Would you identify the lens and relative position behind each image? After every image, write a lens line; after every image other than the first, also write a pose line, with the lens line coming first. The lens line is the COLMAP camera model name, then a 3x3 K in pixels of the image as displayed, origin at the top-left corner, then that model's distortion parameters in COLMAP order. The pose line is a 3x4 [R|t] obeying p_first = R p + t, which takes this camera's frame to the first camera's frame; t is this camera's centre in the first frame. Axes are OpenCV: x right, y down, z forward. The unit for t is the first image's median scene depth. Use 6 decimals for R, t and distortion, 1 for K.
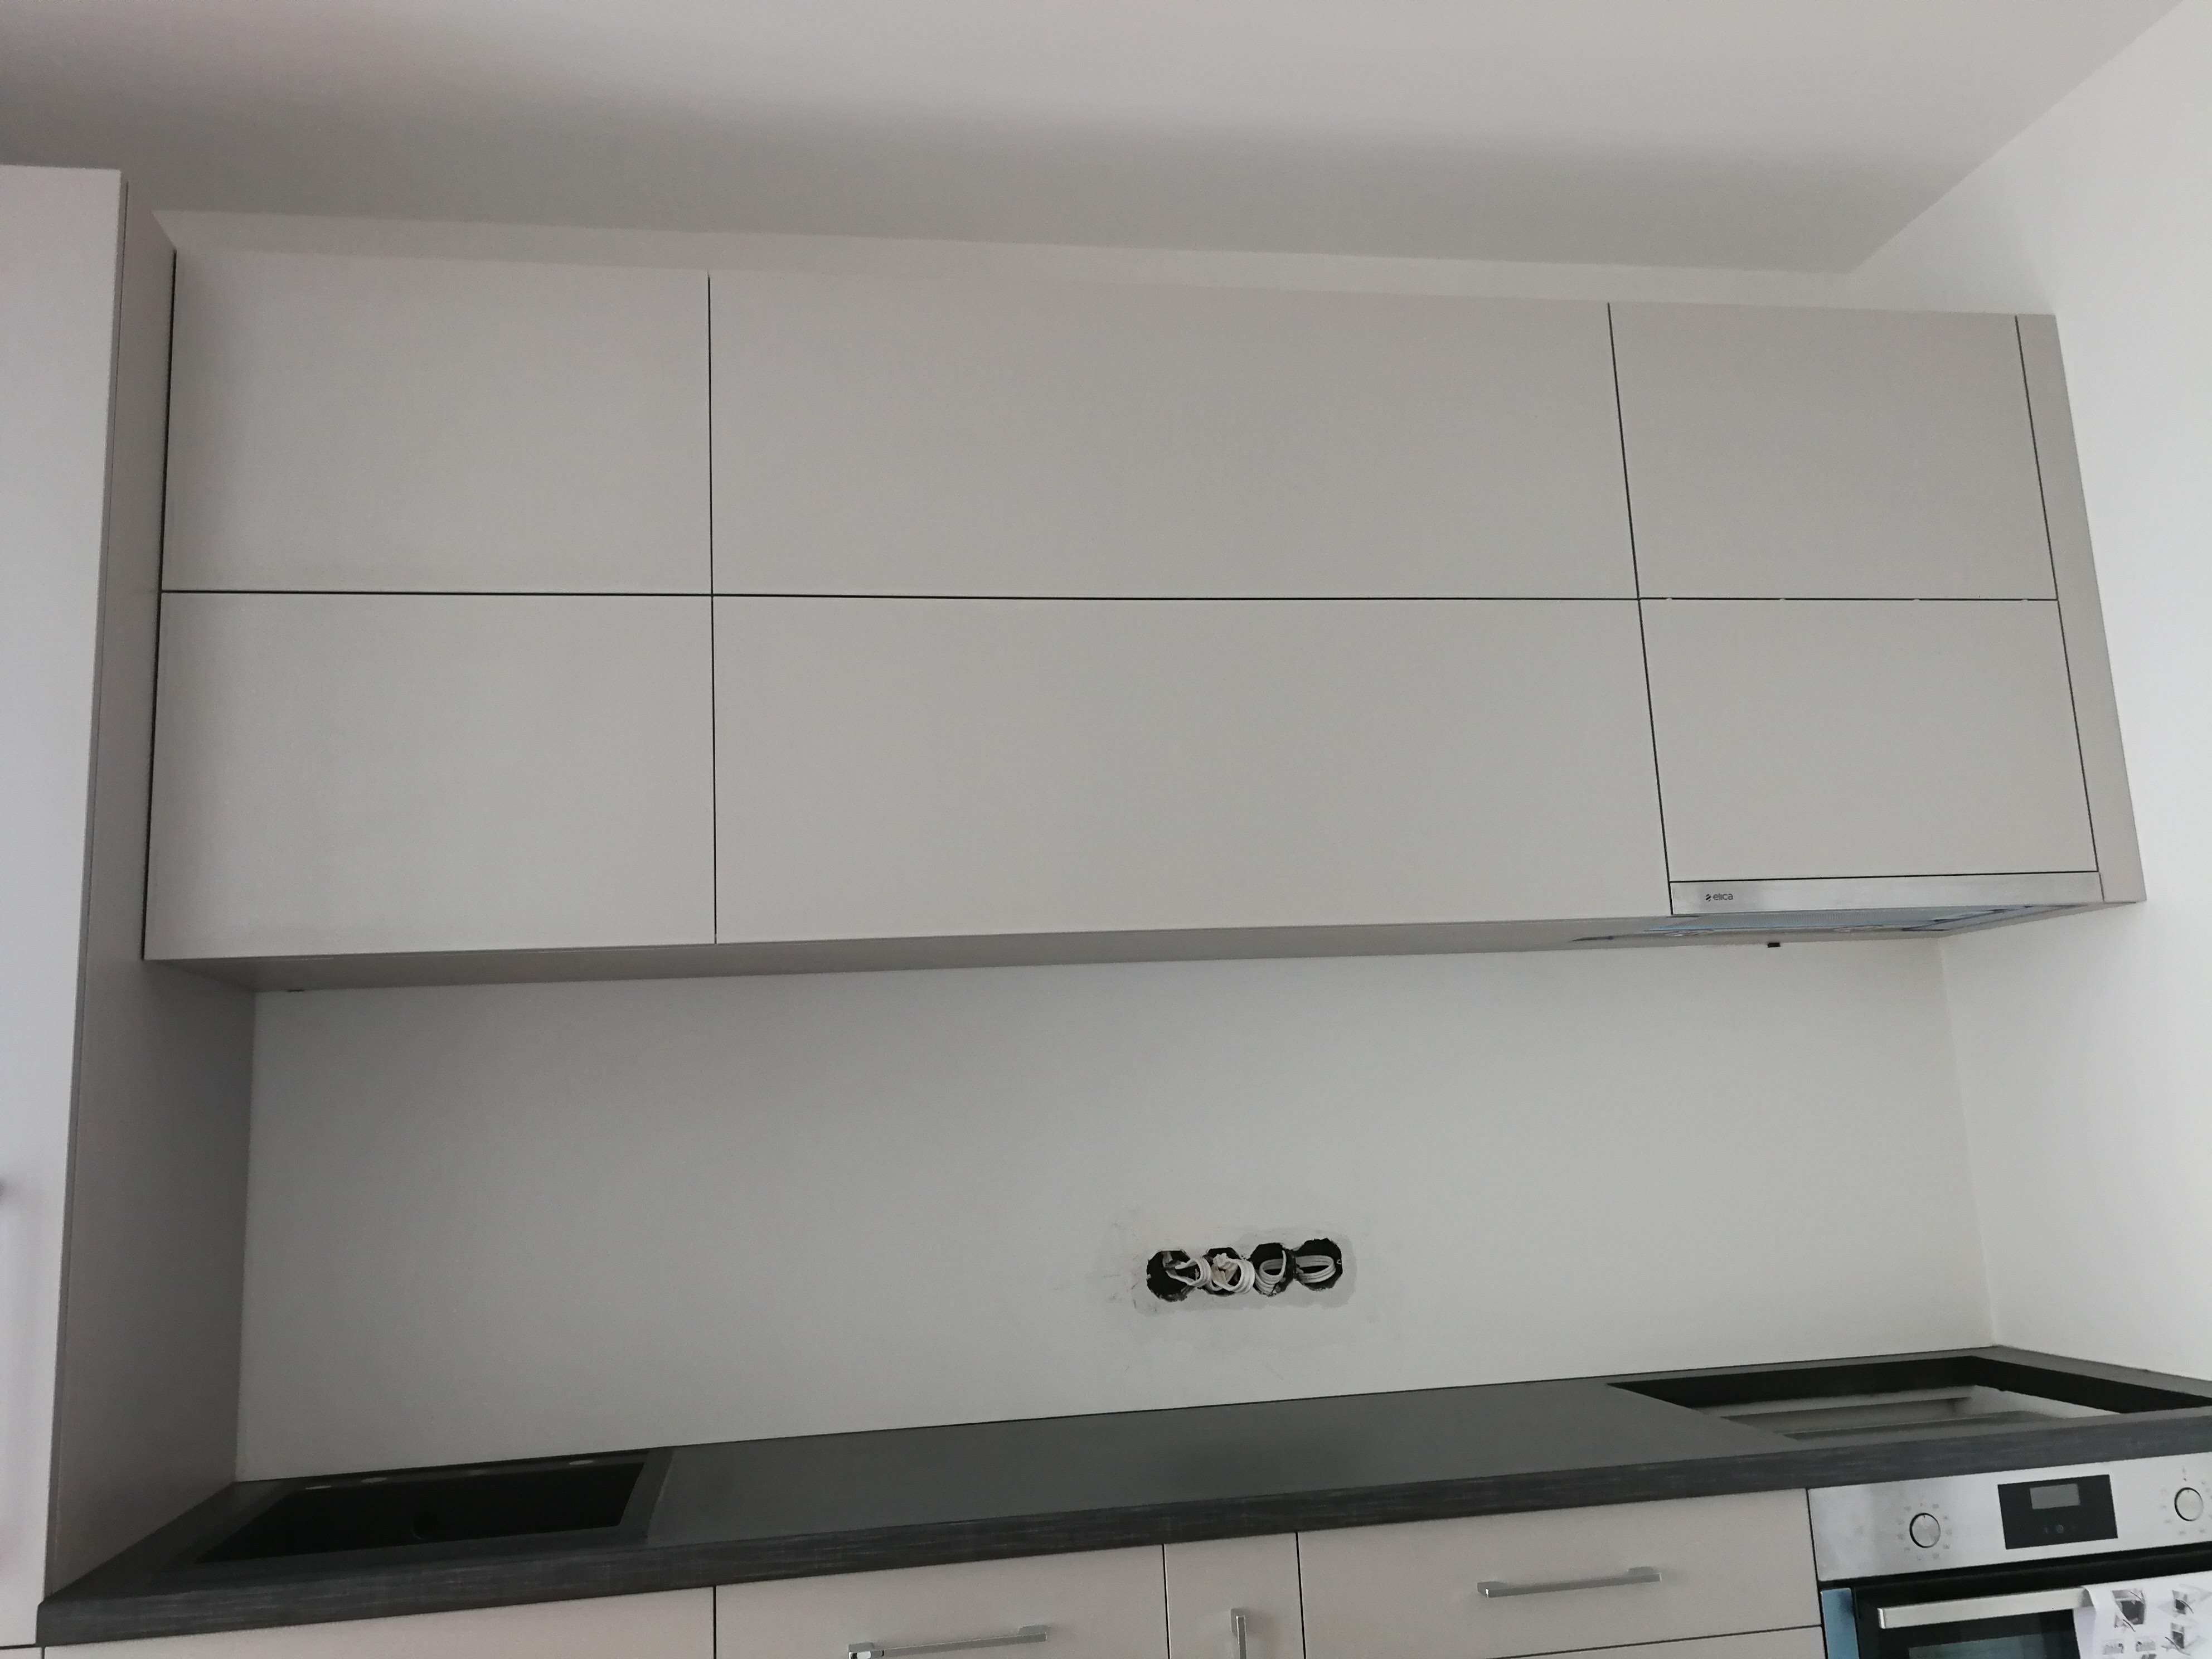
lens RADIAL K [[1766.1, 0, 1109.9], [0, 1766.1, 799.0], [0, 0, 1]] dist [0.007173, 0.001254]
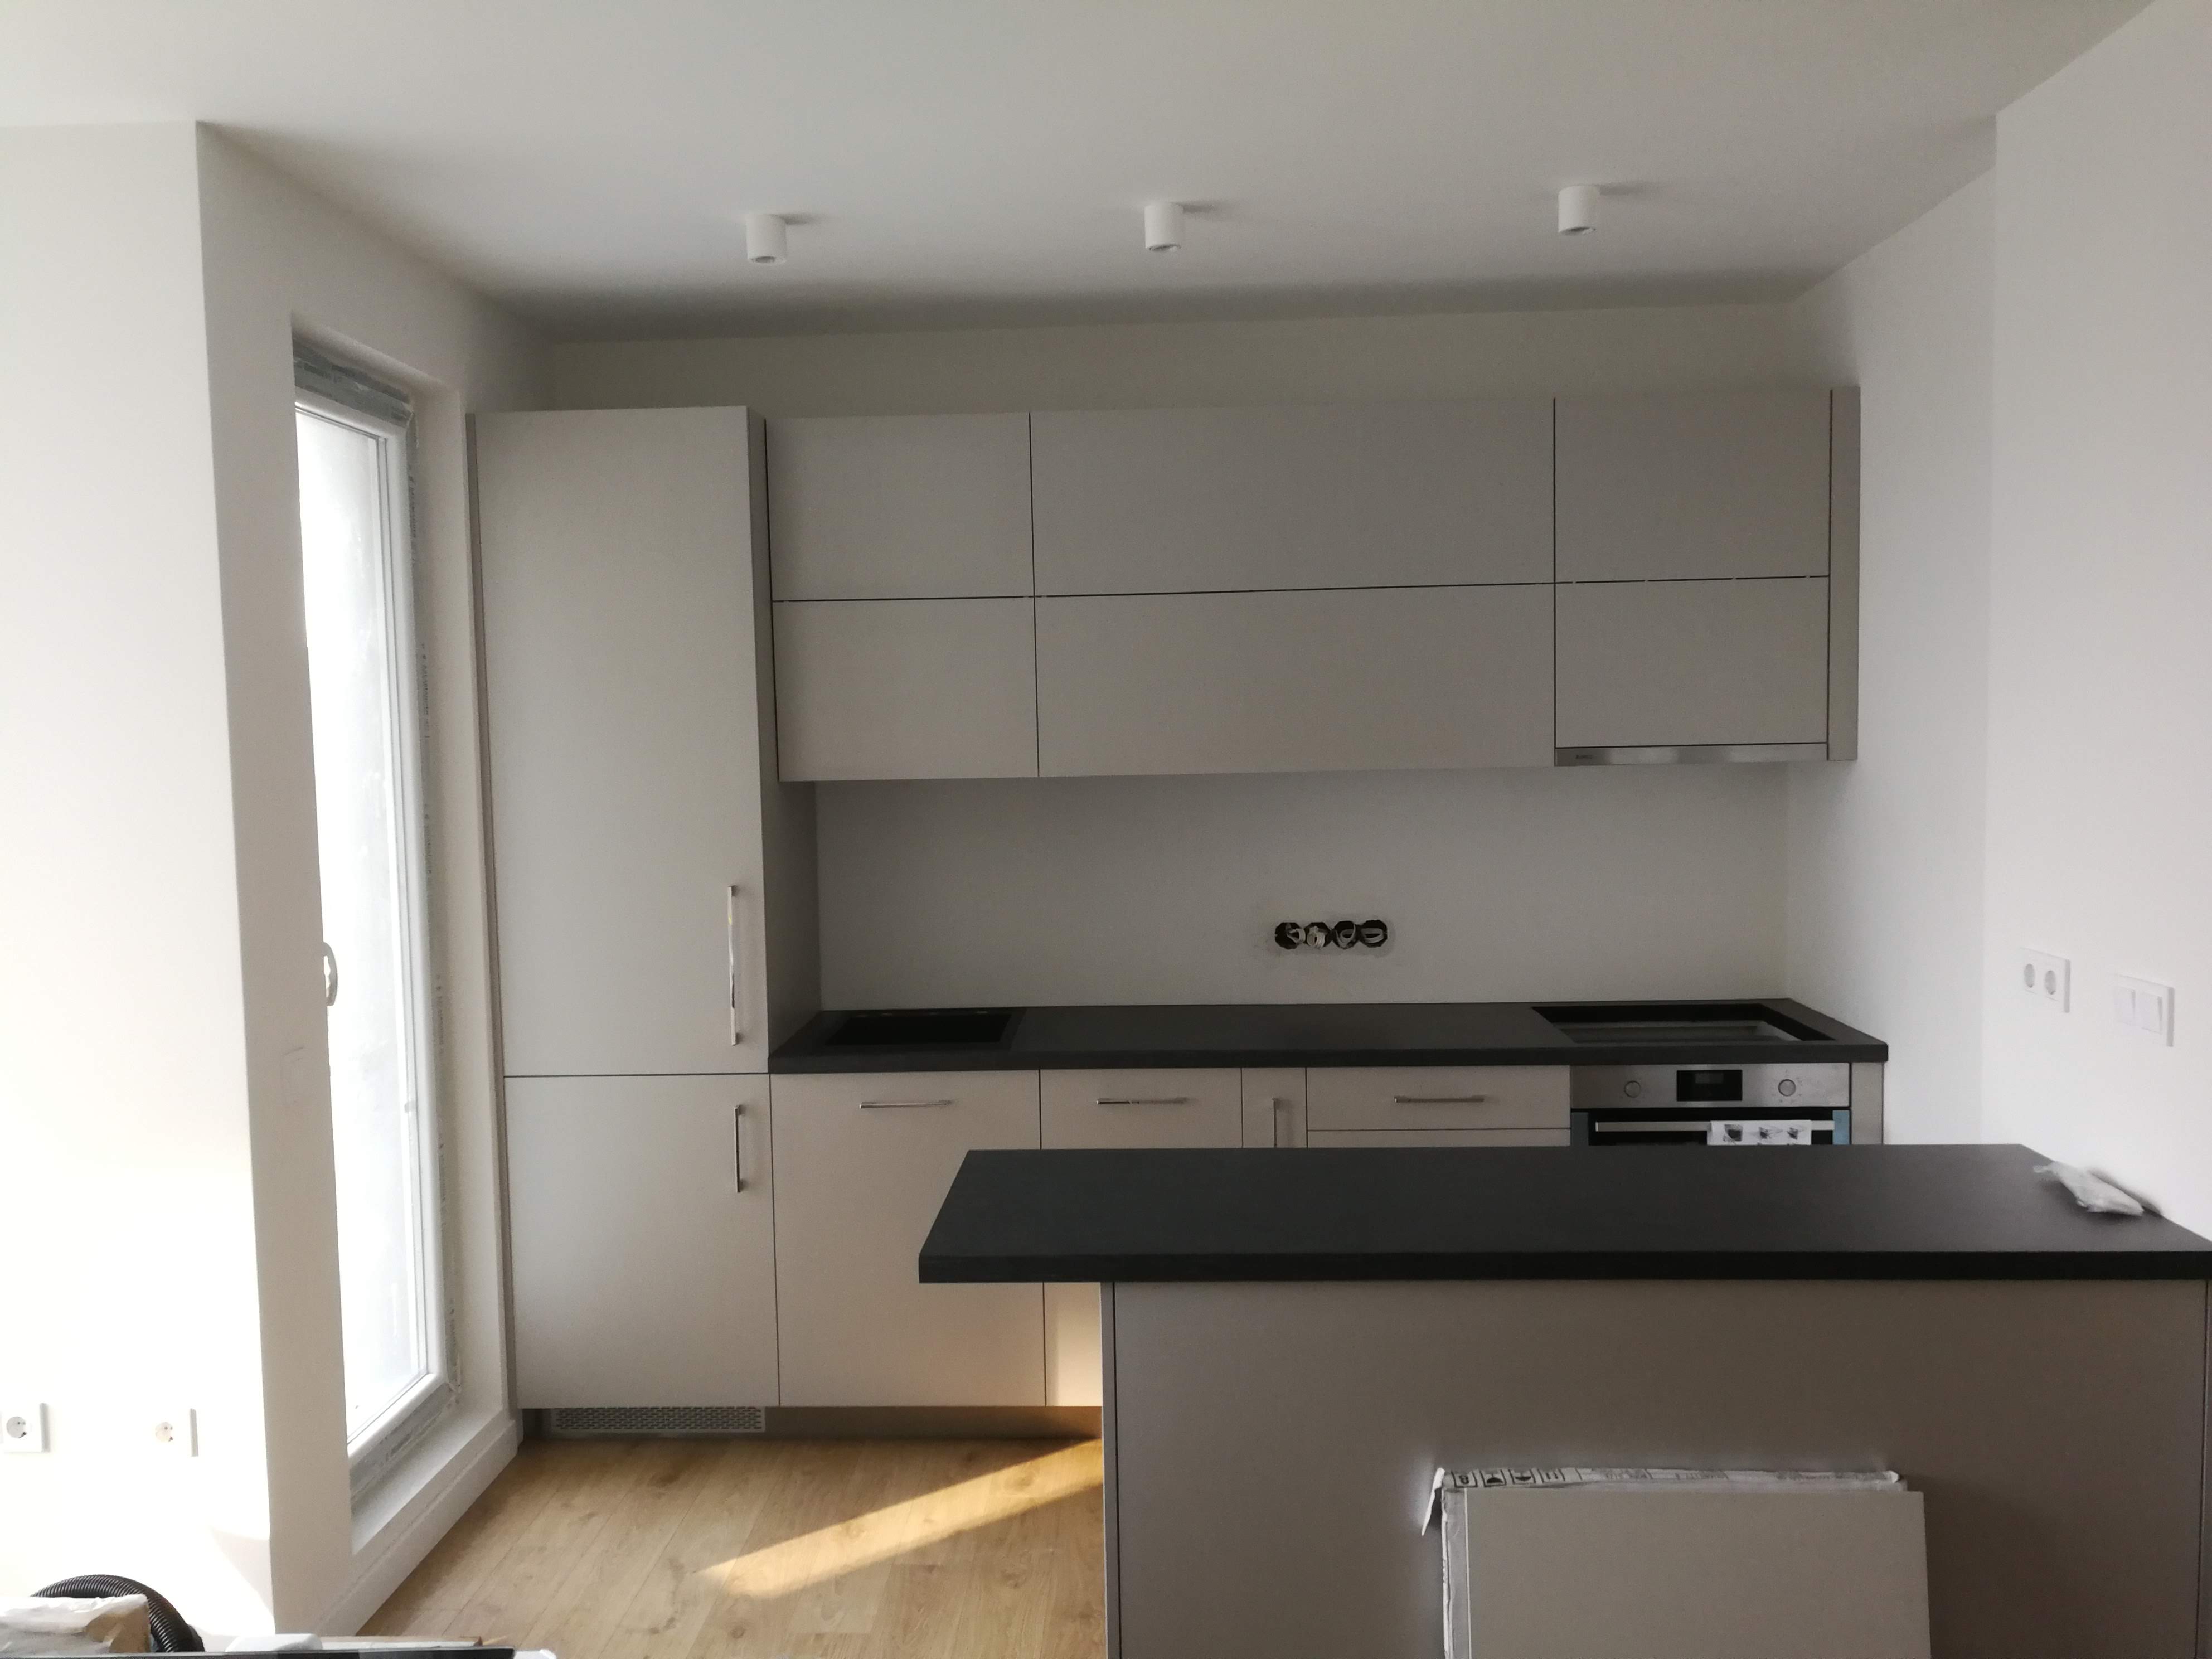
lens RADIAL K [[1722.7, 0, 1106.0], [0, 1722.7, 829.5], [0, 0, 1]] dist [0.002781, 0.004929]
pose [[0.976283, 0.042606, -0.212267, 0.253740], [0.012186, 0.968077, 0.250356, -0.324275], [0.216157, -0.247005, 0.944598, -0.793586]]
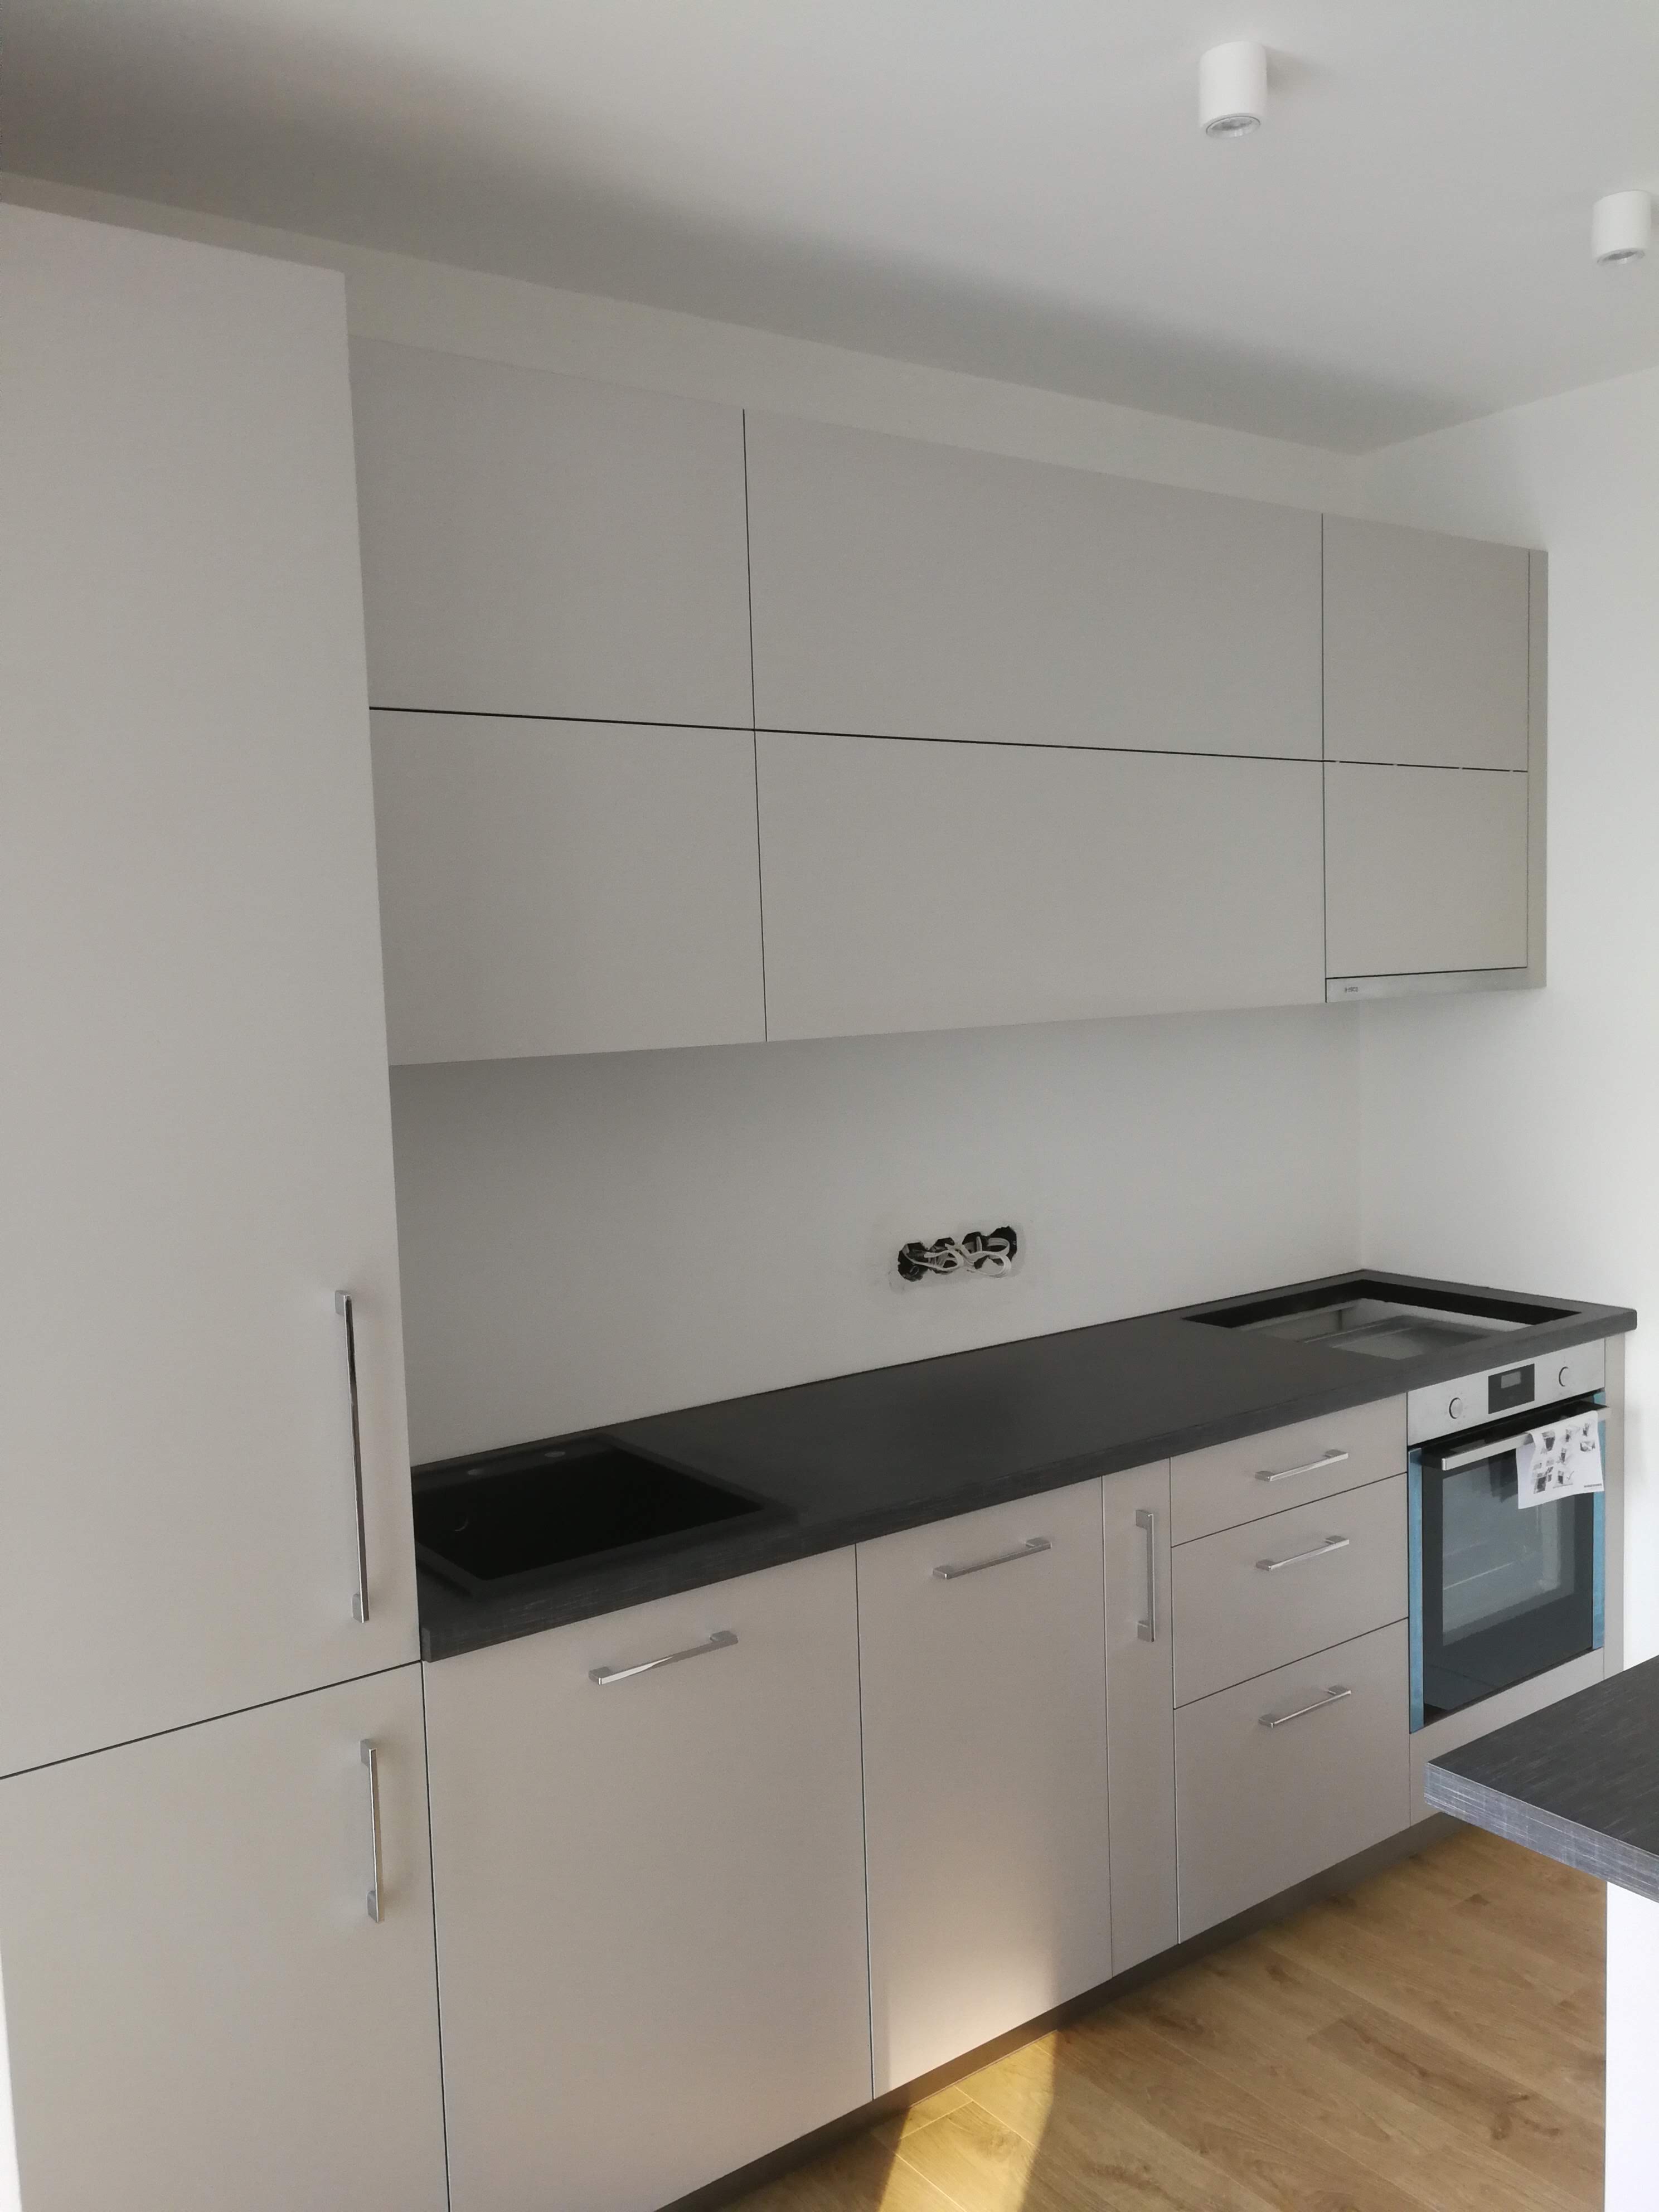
lens RADIAL K [[1722.7, 0, 829.5], [0, 1722.7, 1106.0], [0, 0, 1]] dist [0.002781, 0.004929]
pose [[0.910042, -0.017289, 0.414155, -0.602874], [-0.083162, 0.971200, 0.223280, -0.127028], [-0.406088, -0.237636, 0.882395, -0.052127]]
